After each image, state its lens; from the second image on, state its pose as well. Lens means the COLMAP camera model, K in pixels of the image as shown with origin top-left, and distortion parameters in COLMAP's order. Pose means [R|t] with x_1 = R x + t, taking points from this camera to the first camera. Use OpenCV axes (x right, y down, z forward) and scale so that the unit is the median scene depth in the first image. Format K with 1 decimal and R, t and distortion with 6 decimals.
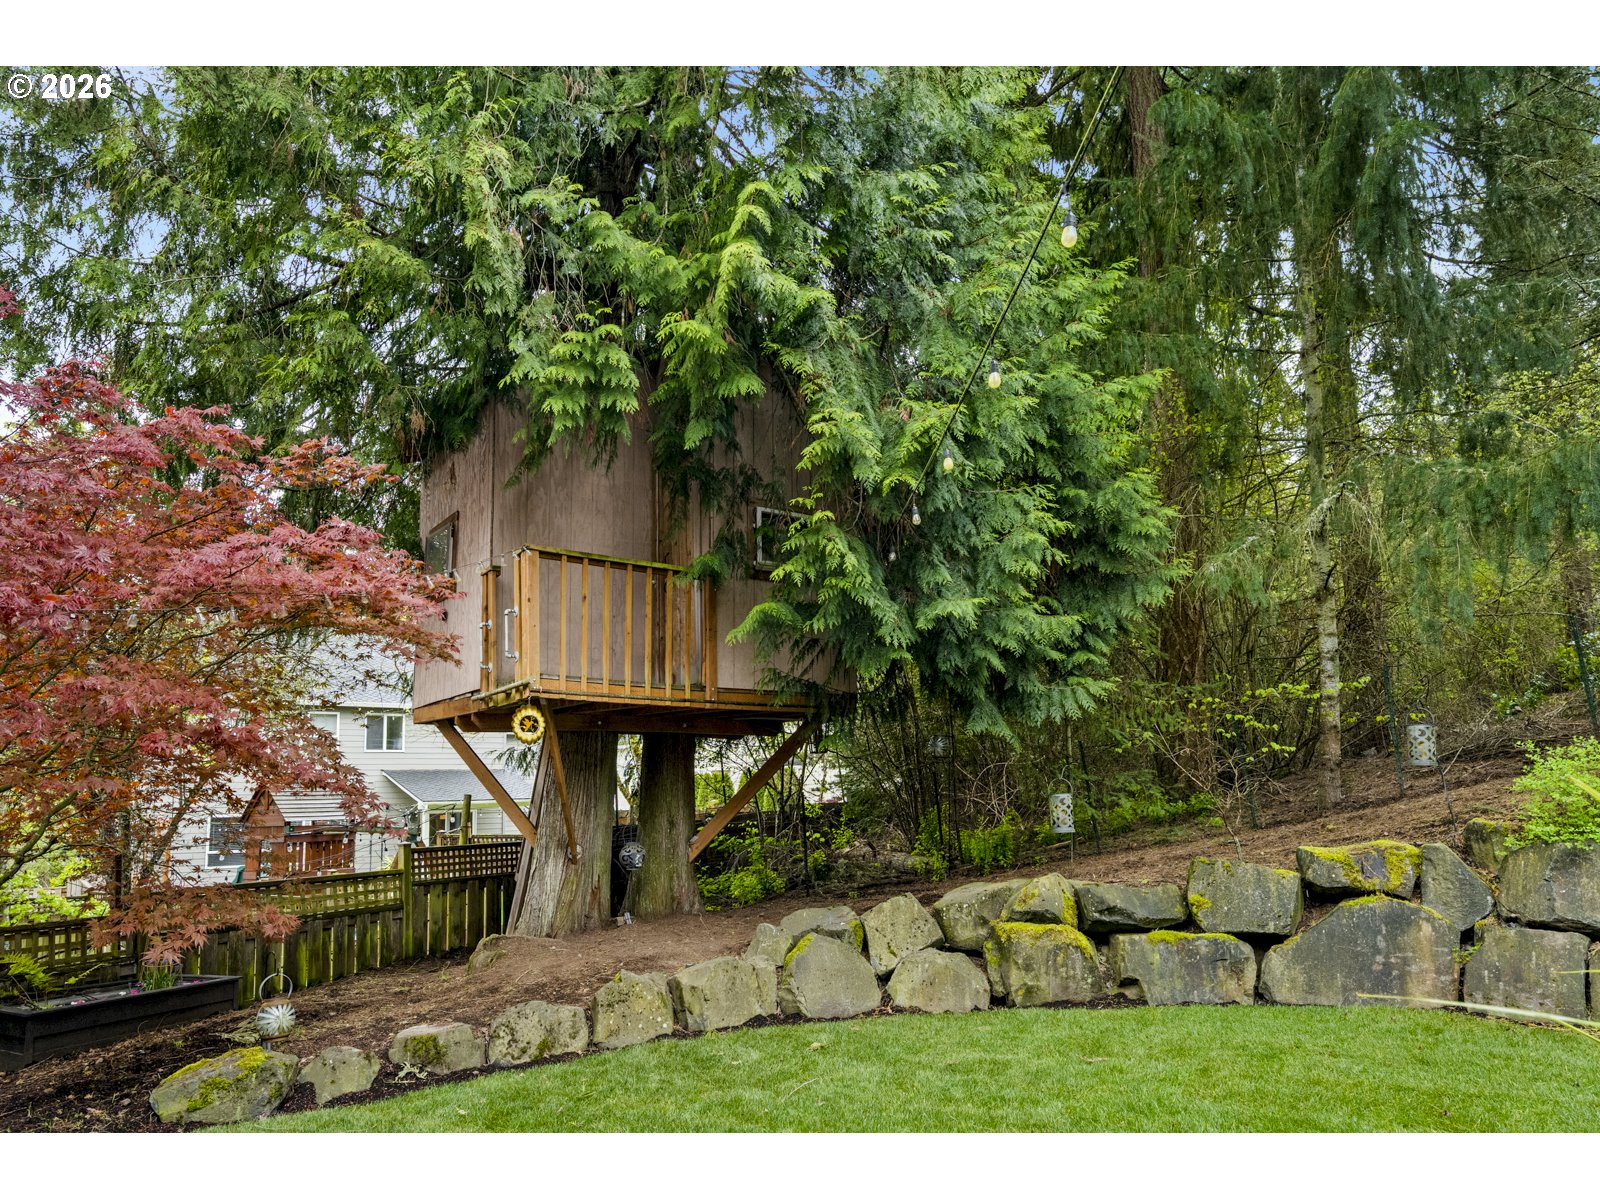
lens RADIAL K [[1152.5, 0, 800.0], [0, 1152.5, 600.0], [0, 0, 1]] dist [0.003873, 0.002221]
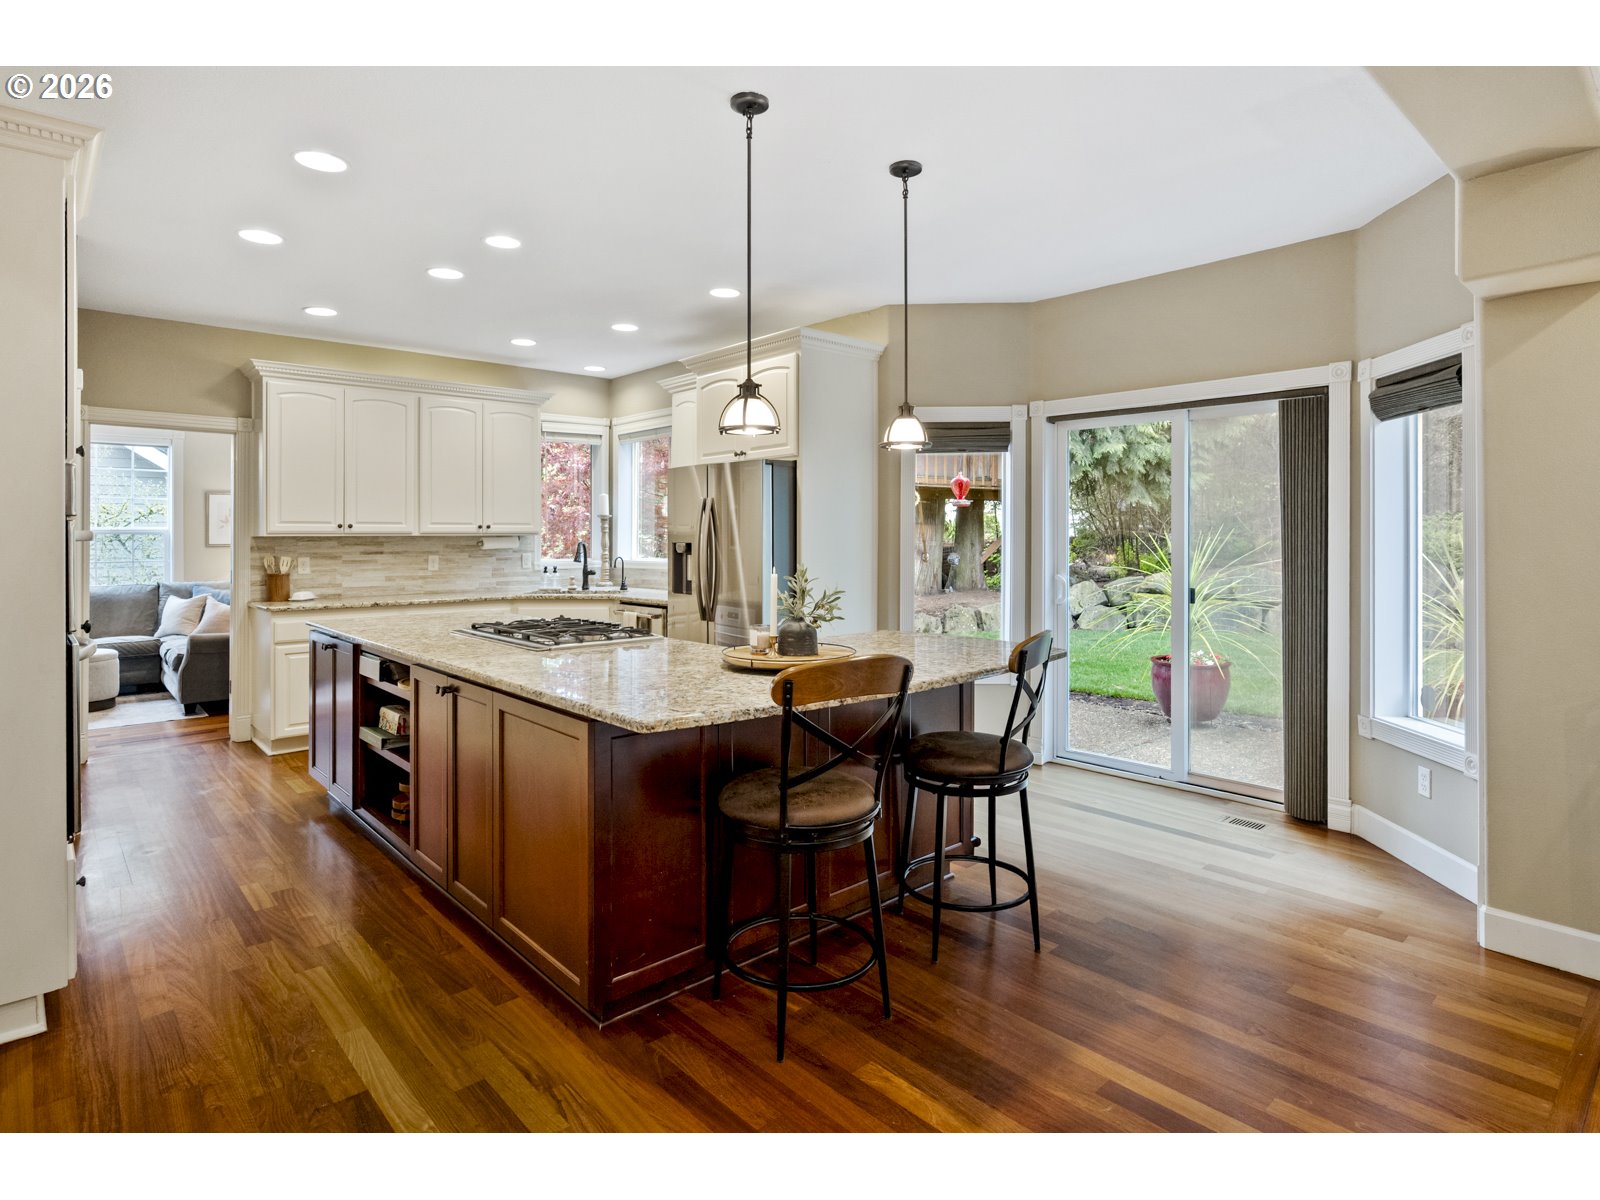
lens RADIAL K [[875.8, 0, 818.9], [0, 875.8, 547.0], [0, 0, 1]] dist [-0.001782, -0.000637]
pose [[0.967673, 0.025917, -0.250874, 0.016449], [0.020040, 0.983660, 0.178917, -0.102054], [0.251411, -0.178161, 0.951342, -0.655950]]
